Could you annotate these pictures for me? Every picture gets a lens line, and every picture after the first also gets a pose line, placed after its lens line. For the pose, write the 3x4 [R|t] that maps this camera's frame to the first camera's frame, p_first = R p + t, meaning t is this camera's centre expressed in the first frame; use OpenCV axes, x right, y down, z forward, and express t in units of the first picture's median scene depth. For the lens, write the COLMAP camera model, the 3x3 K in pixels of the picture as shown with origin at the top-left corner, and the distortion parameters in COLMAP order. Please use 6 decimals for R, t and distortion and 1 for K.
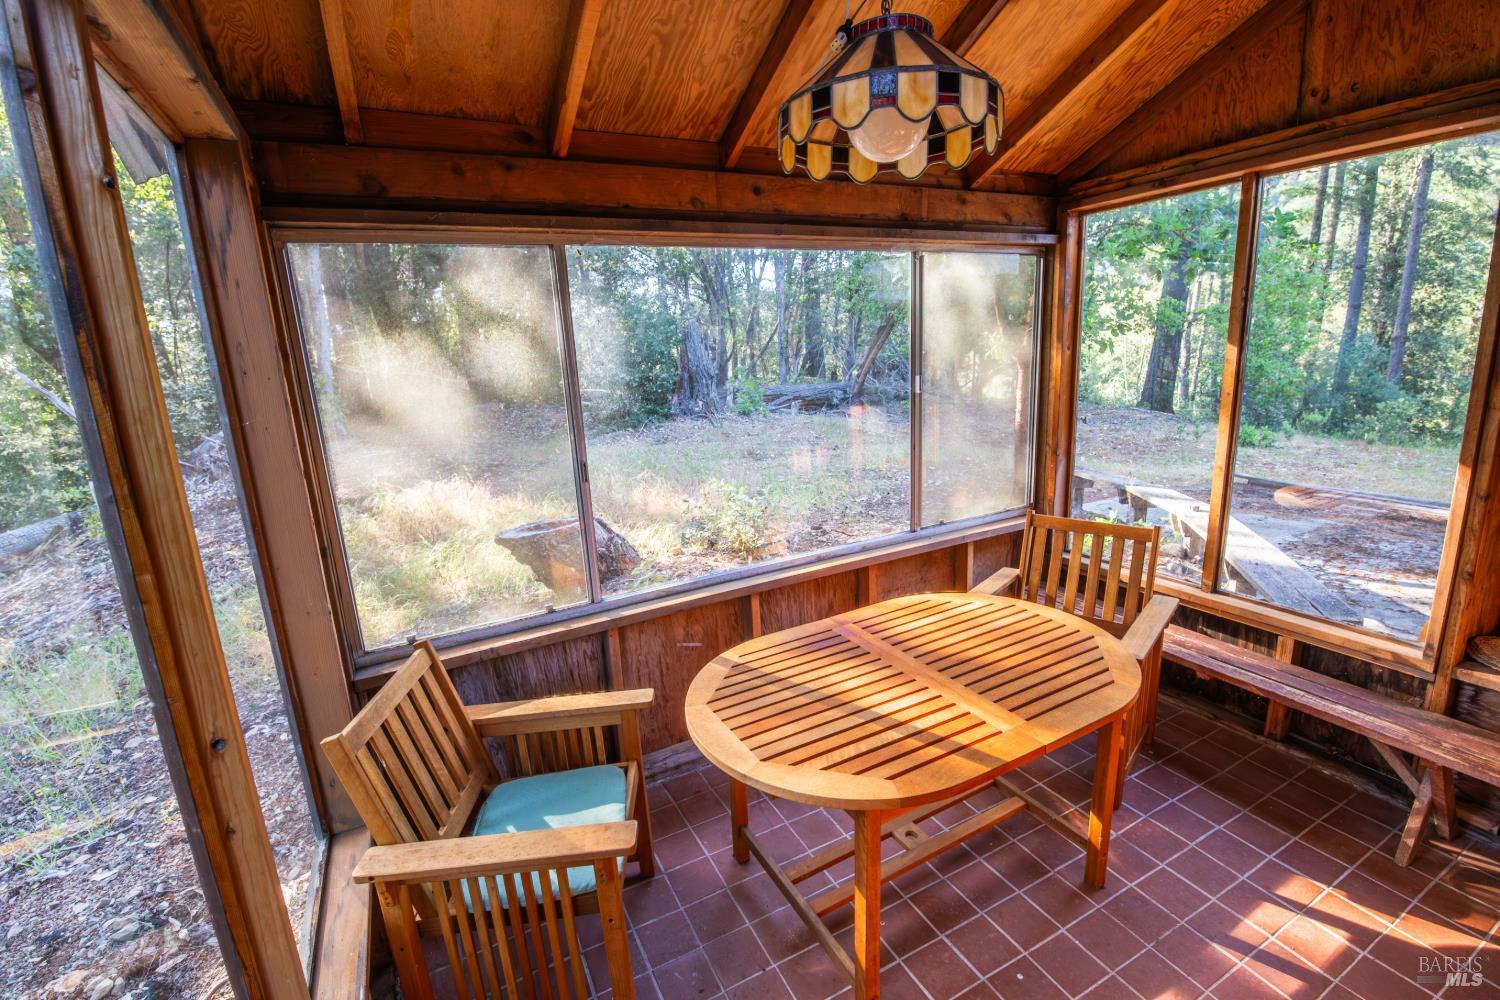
lens RADIAL K [[654.1, 0, 742.2], [0, 654.1, 493.8], [0, 0, 1]] dist [-0.003558, -0.009644]
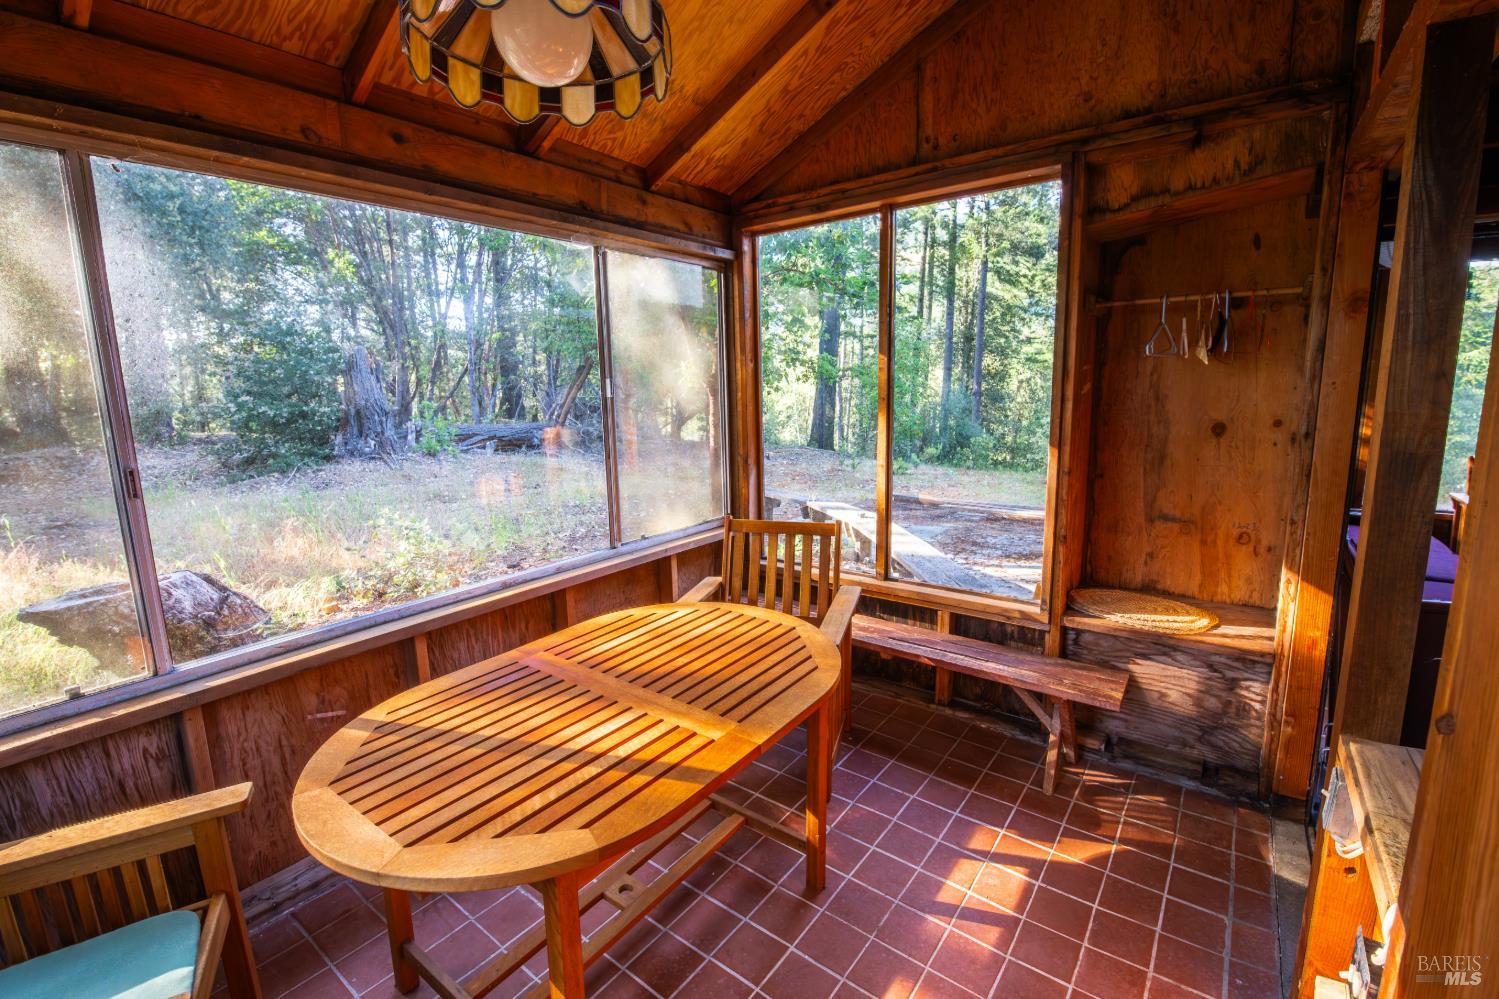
lens RADIAL K [[653.7, 0, 744.8], [0, 653.7, 489.9], [0, 0, 1]] dist [-0.003558, -0.009644]
pose [[0.902417, -0.037517, 0.429228, 0.046788], [0.069331, 0.995864, -0.058719, 0.055534], [-0.425250, 0.082748, 0.901285, 0.107801]]
